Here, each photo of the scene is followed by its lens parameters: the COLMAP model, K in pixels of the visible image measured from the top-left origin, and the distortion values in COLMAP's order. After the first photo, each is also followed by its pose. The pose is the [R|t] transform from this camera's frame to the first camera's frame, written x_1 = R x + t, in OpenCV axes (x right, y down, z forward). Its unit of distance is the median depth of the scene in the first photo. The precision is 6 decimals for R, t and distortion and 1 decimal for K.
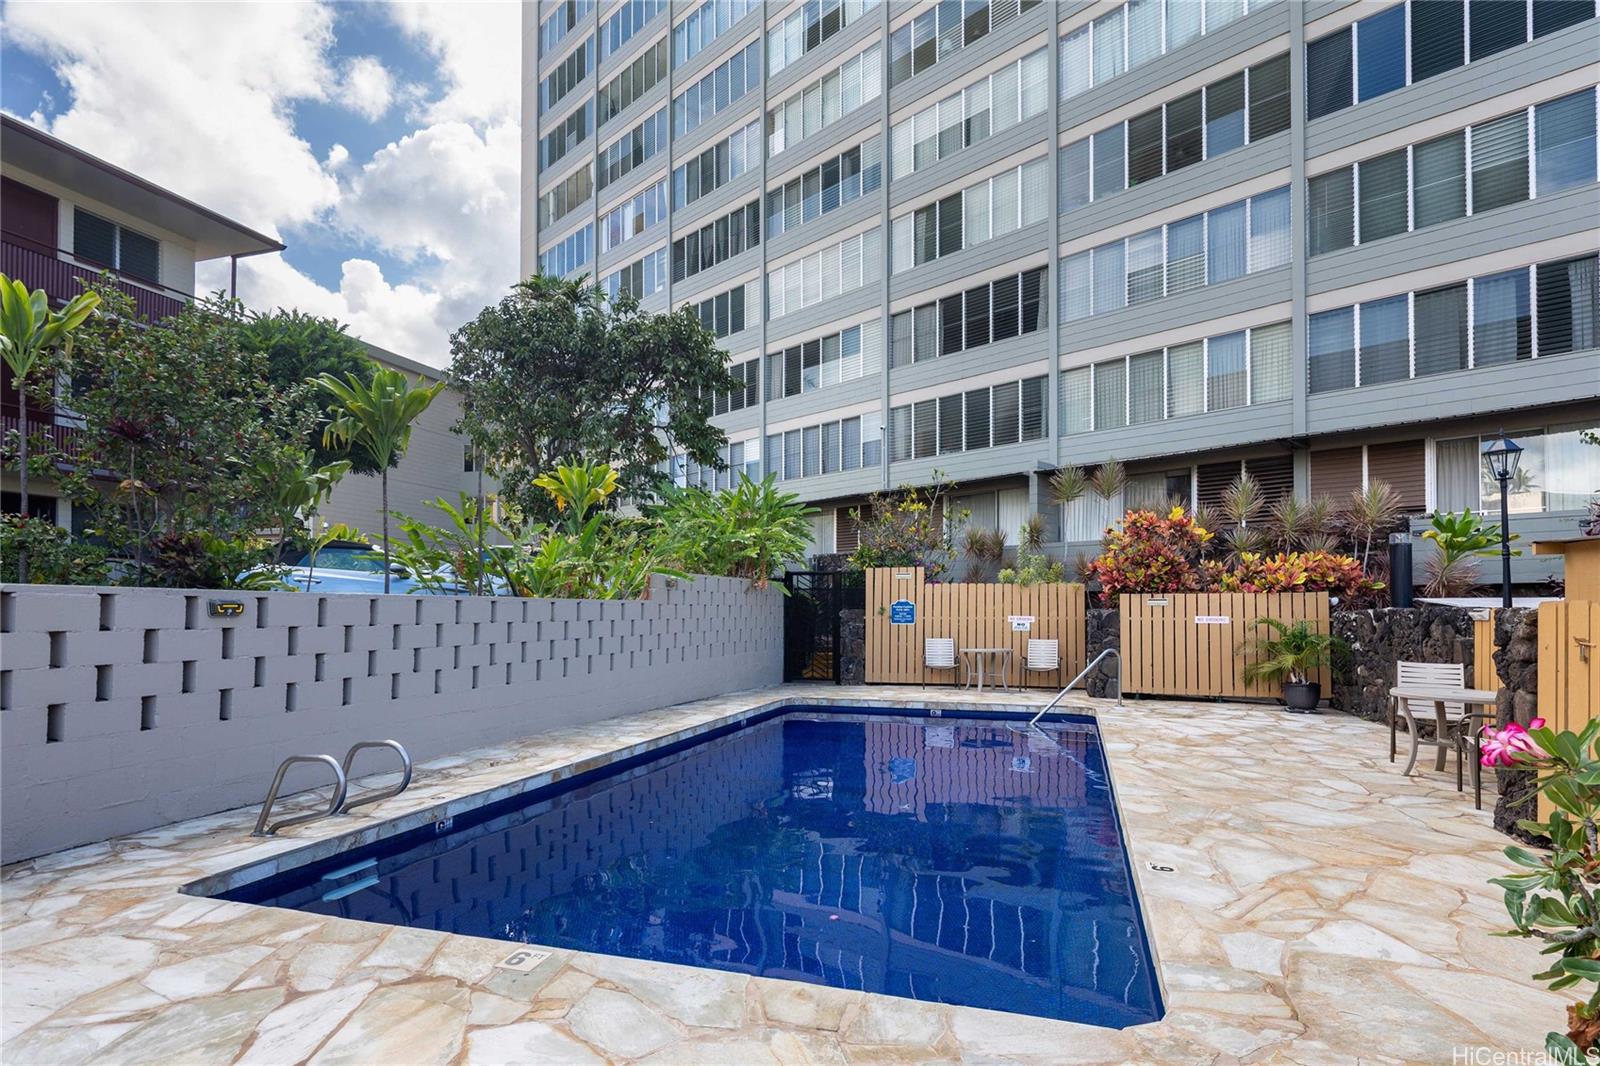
lens RADIAL K [[776.1, 0, 846.2], [0, 776.1, 540.9], [0, 0, 1]] dist [-0.003333, -0.000813]
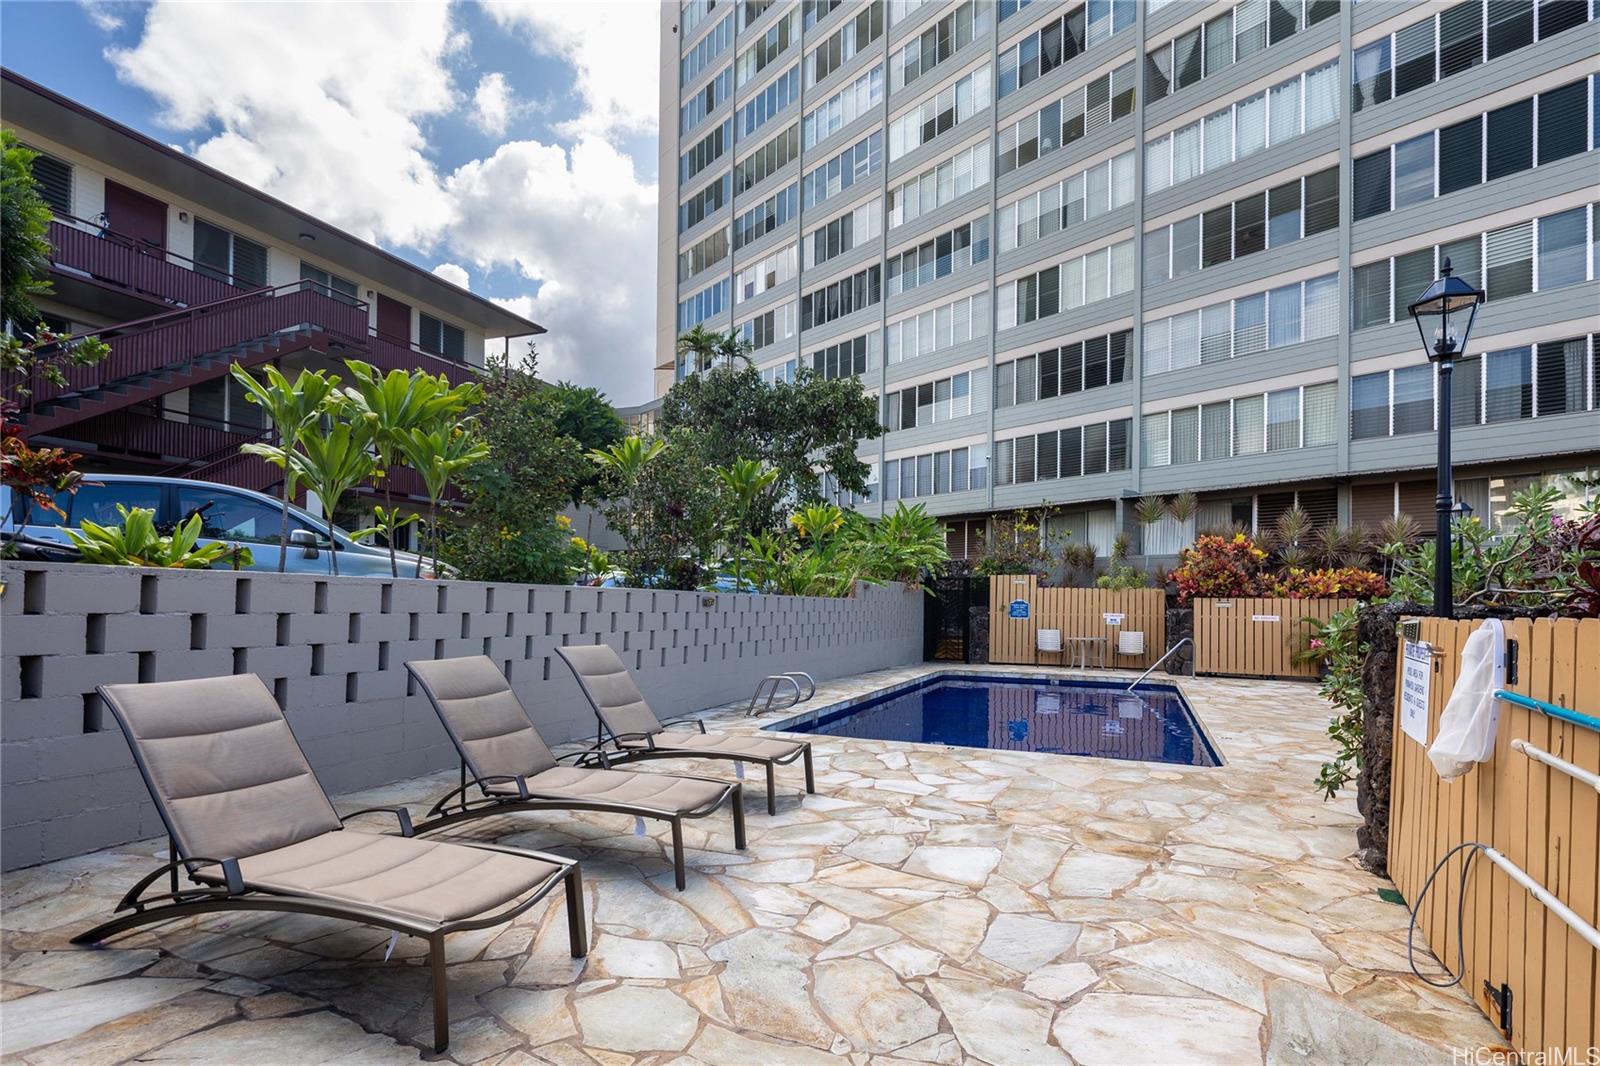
lens RADIAL K [[807.8, 0, 803.0], [0, 807.8, 543.7], [0, 0, 1]] dist [-0.003737, -0.000653]
pose [[0.995380, 0.007174, -0.095750, -0.138631], [-0.006050, 0.999909, 0.012022, -0.028163], [0.095828, -0.011387, 0.995333, -0.334537]]
